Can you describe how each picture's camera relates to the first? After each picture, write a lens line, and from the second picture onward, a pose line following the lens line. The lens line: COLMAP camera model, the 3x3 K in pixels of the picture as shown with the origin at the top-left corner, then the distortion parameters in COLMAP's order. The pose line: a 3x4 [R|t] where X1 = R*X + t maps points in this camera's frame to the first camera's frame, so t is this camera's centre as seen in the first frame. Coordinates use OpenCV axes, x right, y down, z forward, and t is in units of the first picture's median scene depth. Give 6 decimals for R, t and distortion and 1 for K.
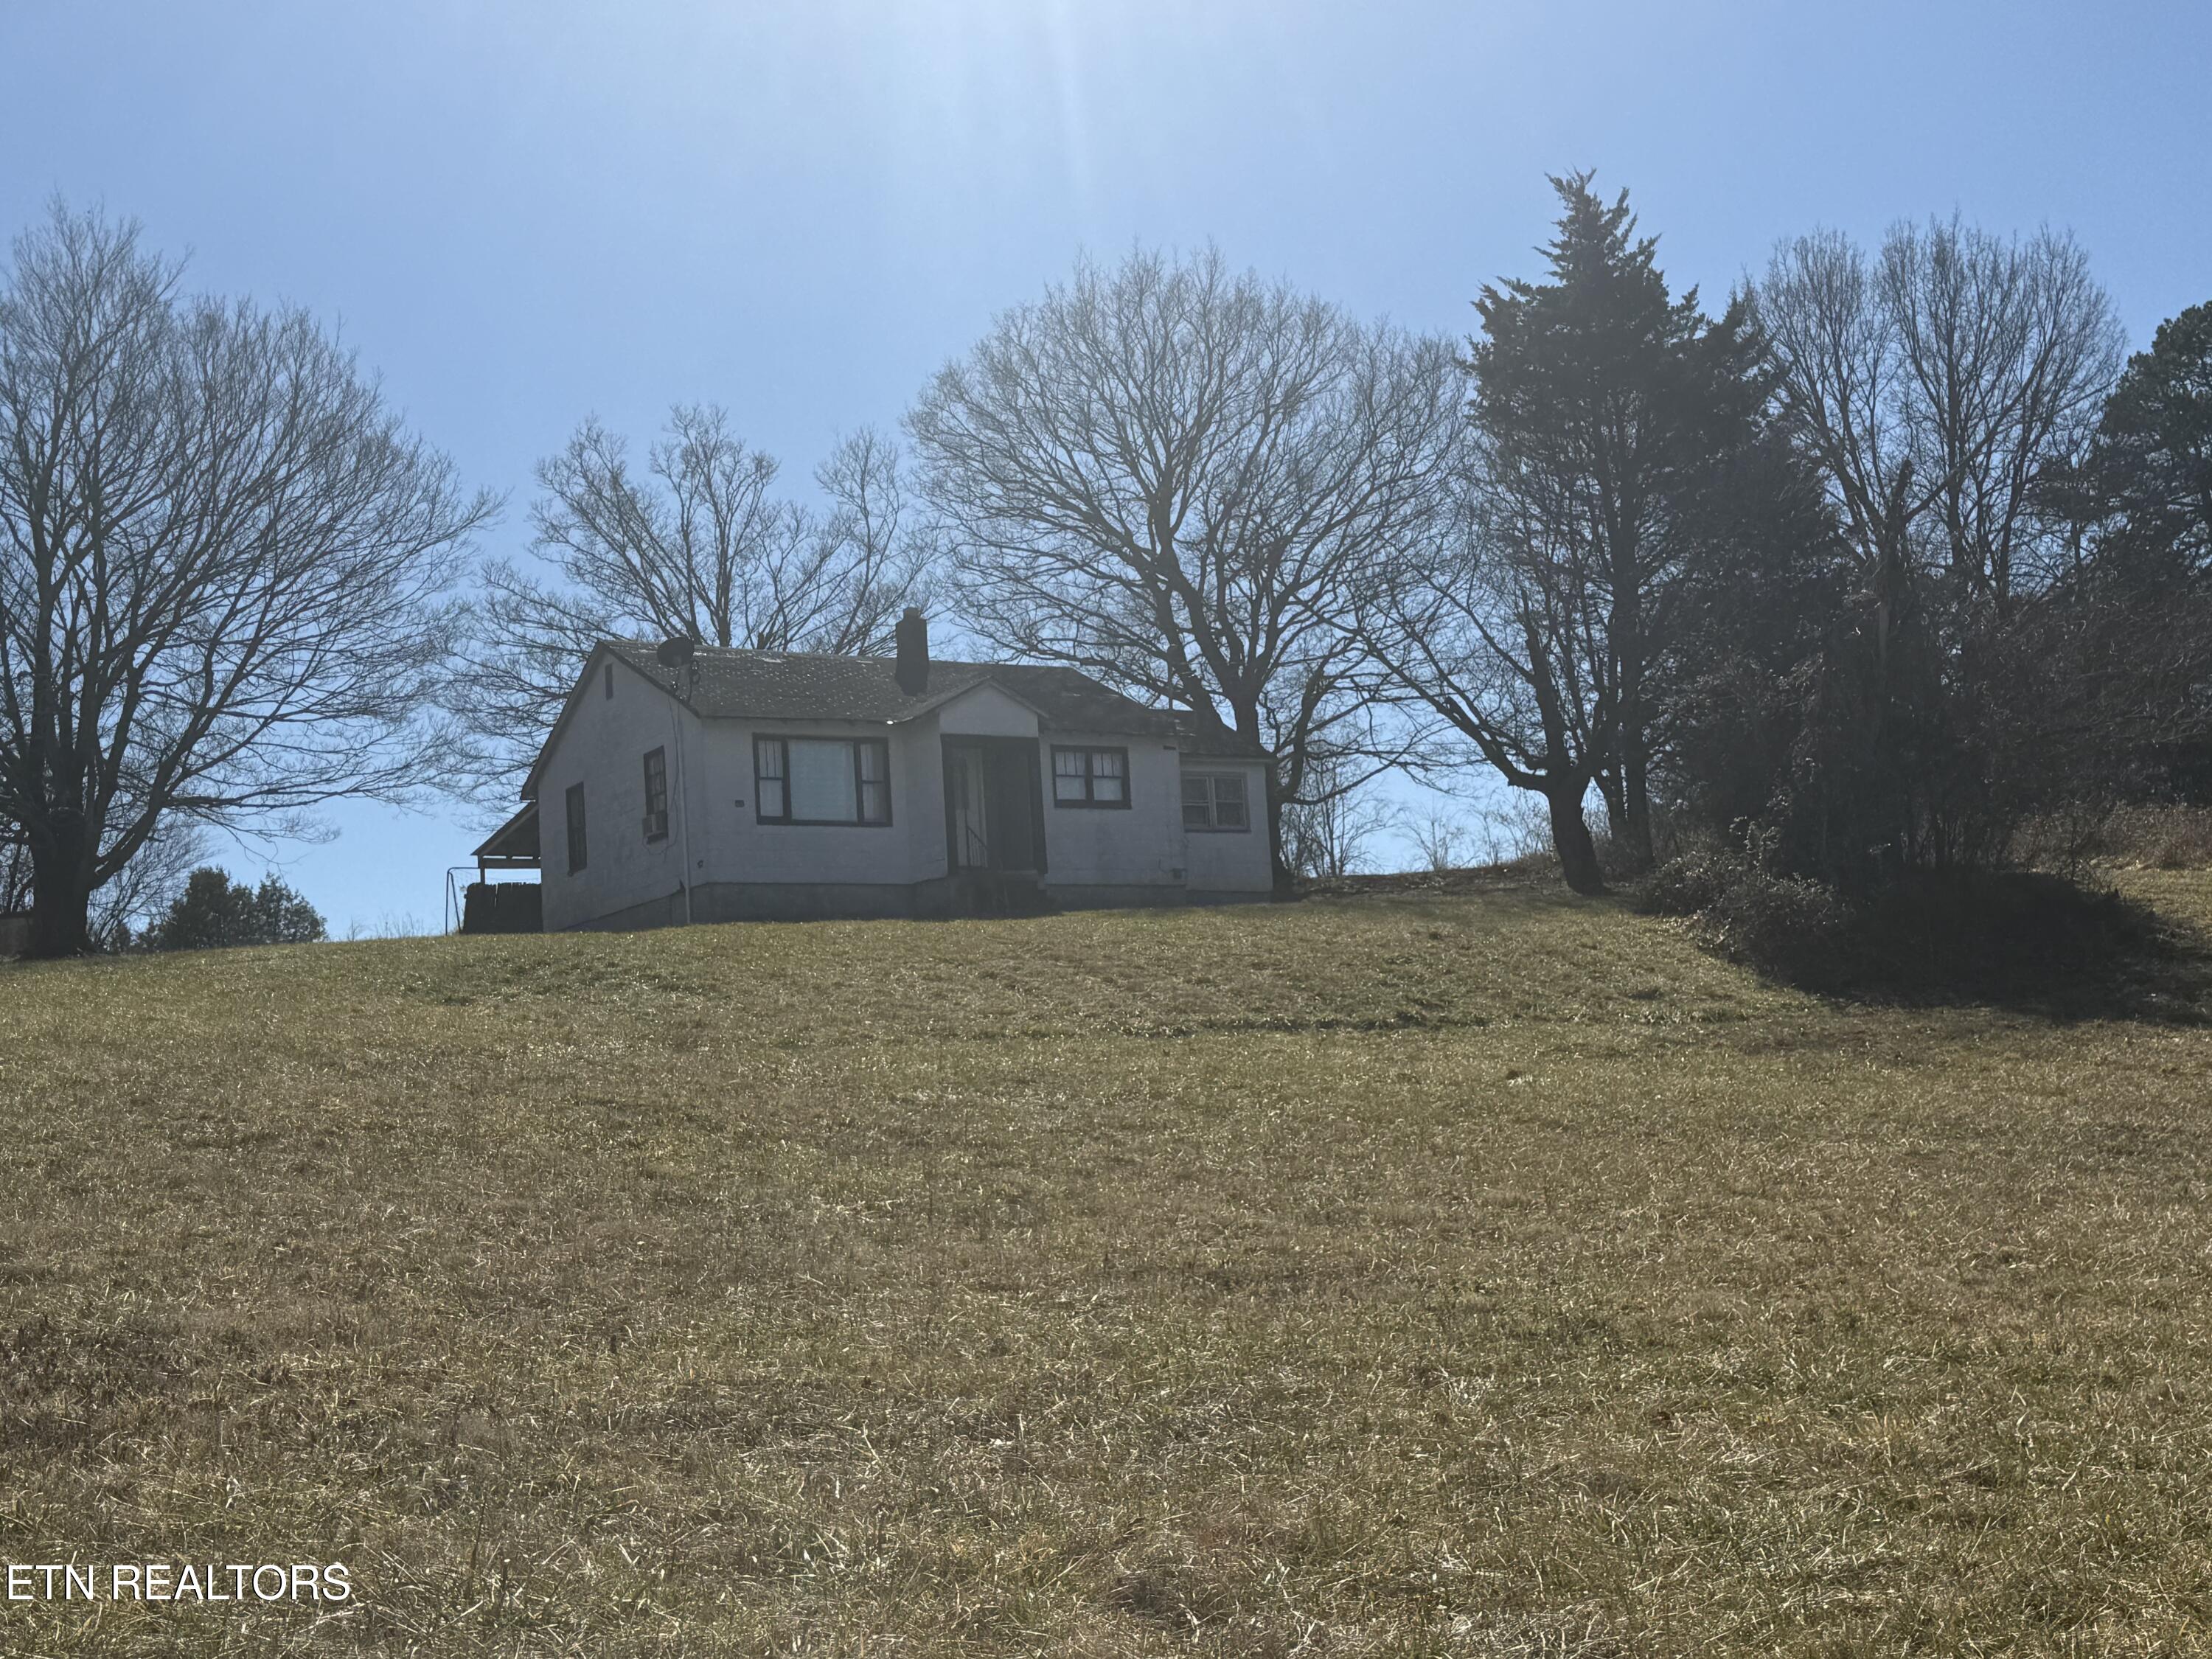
lens RADIAL K [[2709.1, 0, 1106.0], [0, 2709.1, 829.5], [0, 0, 1]] dist [0.001131, -0.000327]
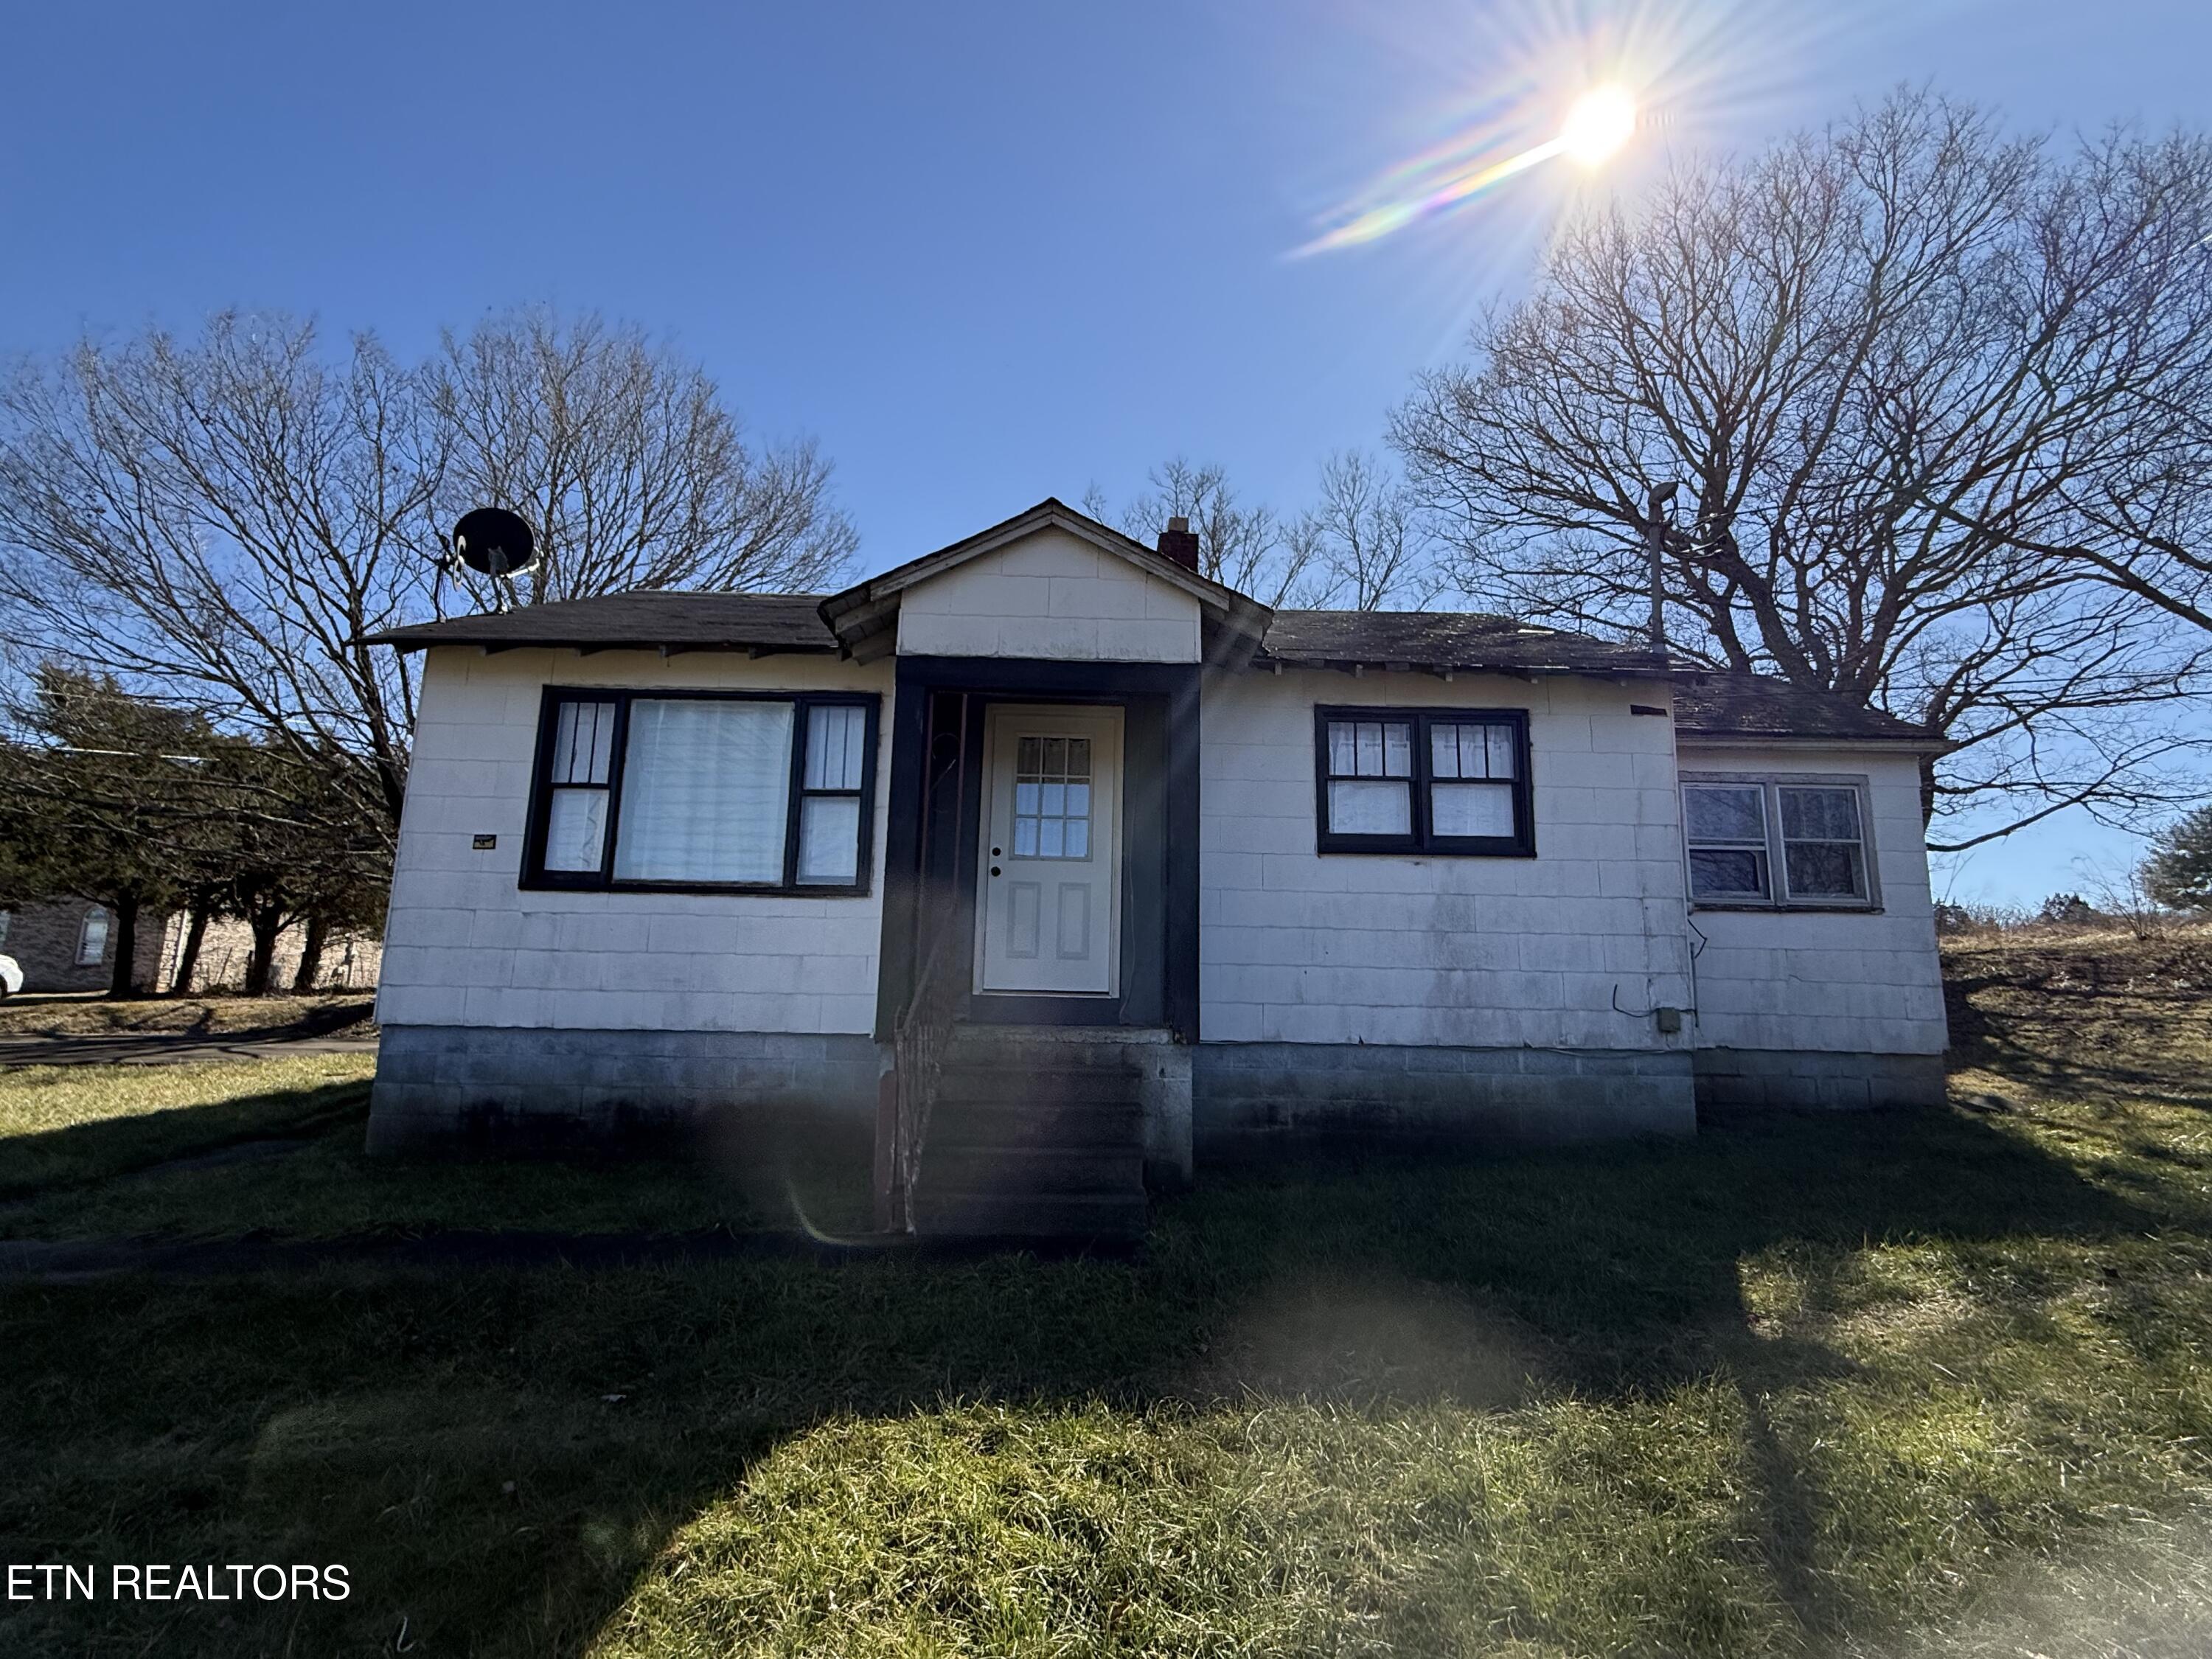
lens RADIAL K [[1038.6, 0, 1106.0], [0, 1038.6, 829.5], [0, 0, 1]] dist [-0.002141, -0.000443]
pose [[0.850765, -0.008805, -0.525473, 0.036671], [-0.007628, 0.999547, -0.029100, -0.006793], [0.525491, 0.028766, 0.850313, 0.831791]]
